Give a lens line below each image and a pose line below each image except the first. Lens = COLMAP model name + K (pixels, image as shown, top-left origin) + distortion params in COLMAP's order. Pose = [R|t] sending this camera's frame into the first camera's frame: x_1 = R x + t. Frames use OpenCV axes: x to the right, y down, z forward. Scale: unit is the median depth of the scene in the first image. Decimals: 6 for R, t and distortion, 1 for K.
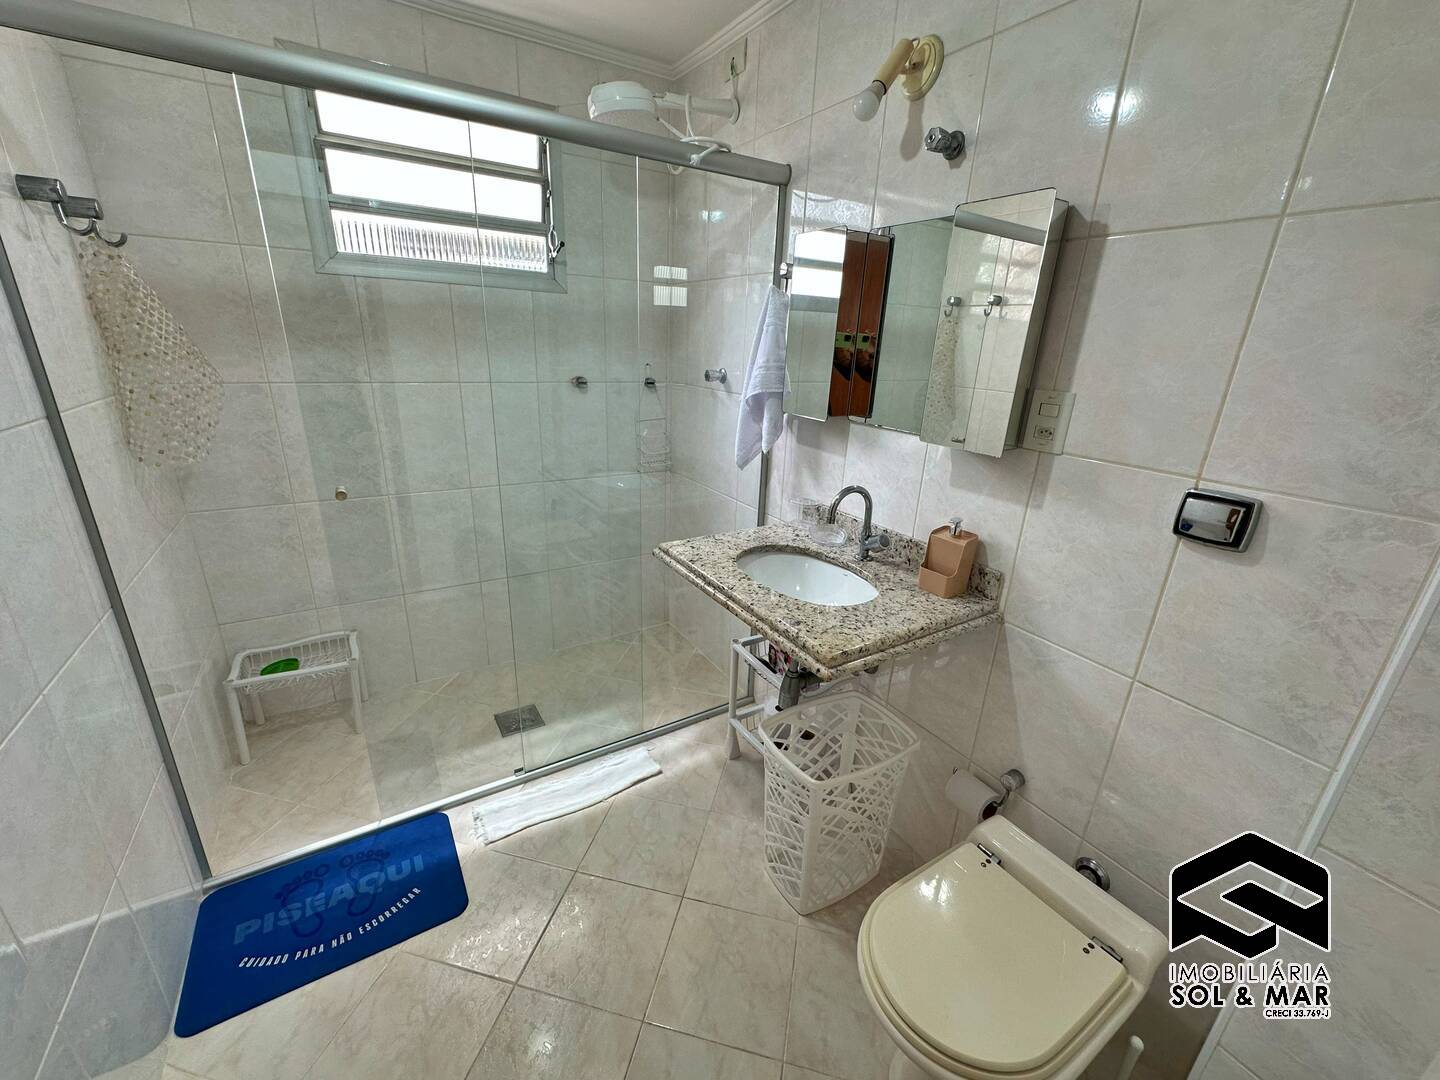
lens RADIAL K [[581.0, 0, 723.9], [0, 581.0, 538.4], [0, 0, 1]] dist [-0.003654, 0.001017]
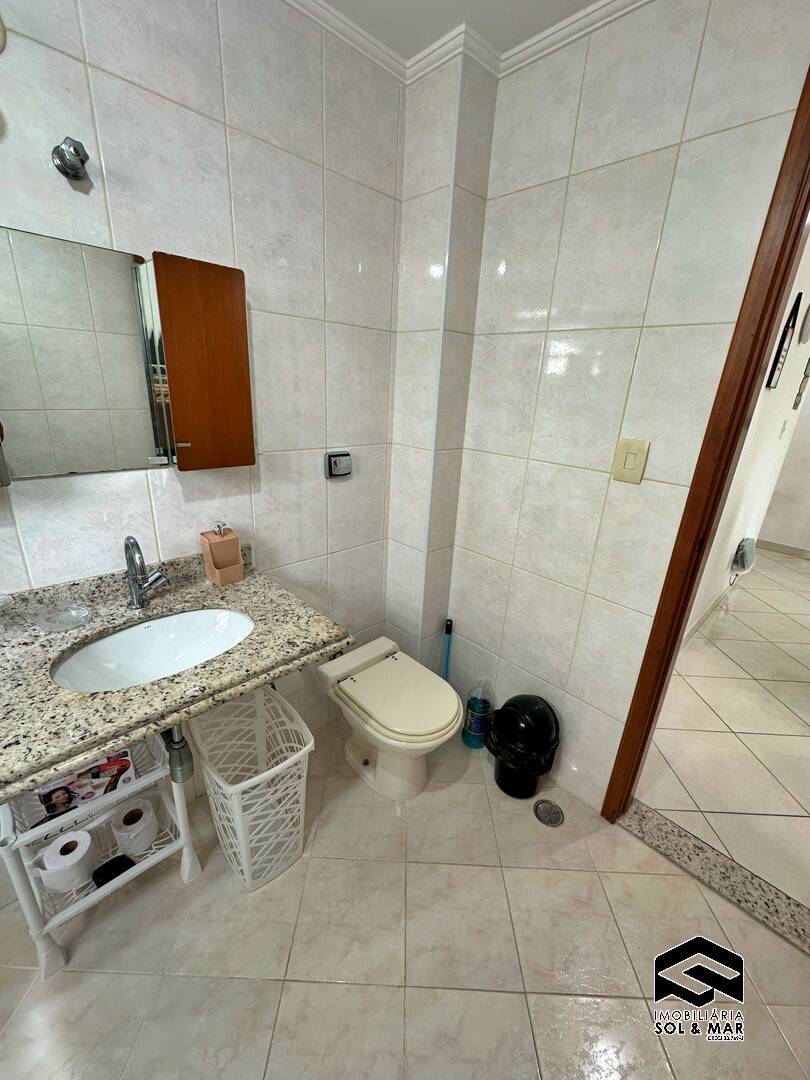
lens RADIAL K [[435.8, 0, 405.5], [0, 435.8, 538.4], [0, 0, 1]] dist [-0.003654, 0.001017]
pose [[-0.204911, -0.375793, 0.903765, -0.565956], [0.262288, 0.868505, 0.420600, -0.305557], [-0.942983, 0.323232, -0.079400, 0.740808]]
